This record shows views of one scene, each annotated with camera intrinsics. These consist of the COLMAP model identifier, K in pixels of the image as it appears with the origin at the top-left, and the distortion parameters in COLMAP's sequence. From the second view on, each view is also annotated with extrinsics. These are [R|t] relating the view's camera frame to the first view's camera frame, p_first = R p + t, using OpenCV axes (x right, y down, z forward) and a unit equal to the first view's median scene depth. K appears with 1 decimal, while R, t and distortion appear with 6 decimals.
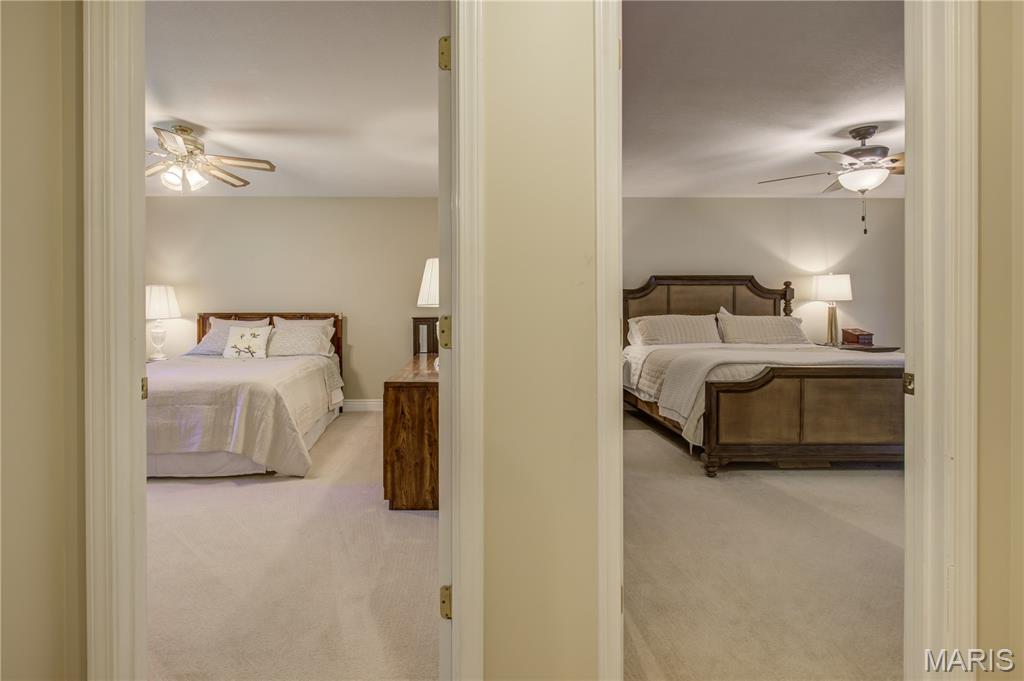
lens RADIAL K [[471.5, 0, 485.2], [0, 471.5, 309.7], [0, 0, 1]] dist [-0.002866, -0.000103]
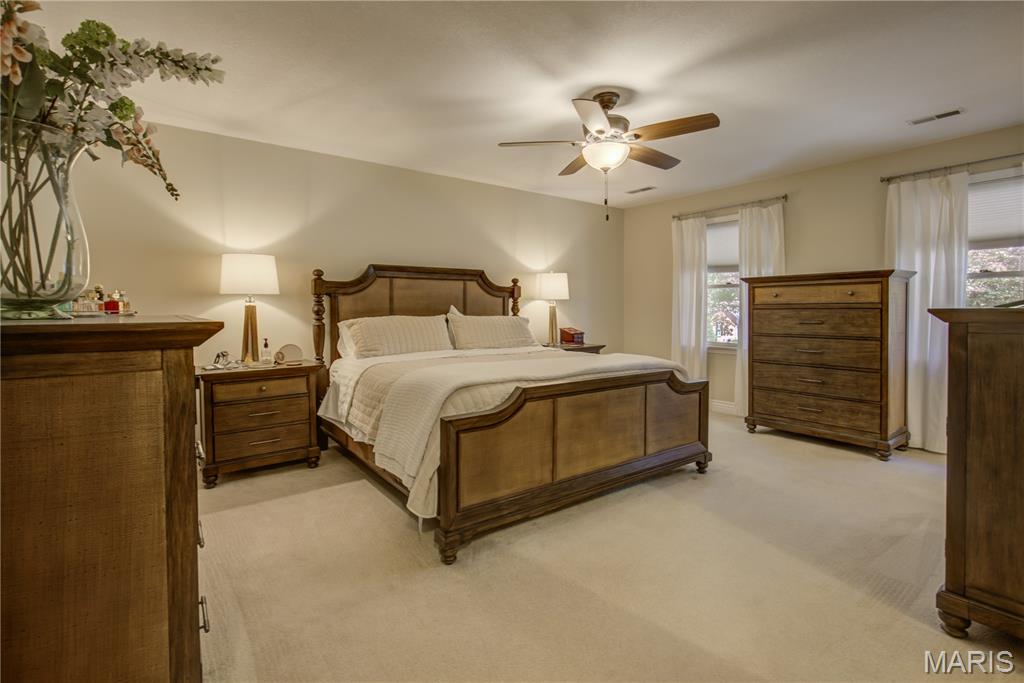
lens RADIAL K [[471.5, 0, 501.2], [0, 471.5, 318.5], [0, 0, 1]] dist [-0.002866, -0.000103]
pose [[0.832146, -0.012336, 0.554419, 0.135671], [0.002358, 0.999822, 0.018707, 0.001584], [-0.554551, -0.014260, 0.832028, 0.315779]]
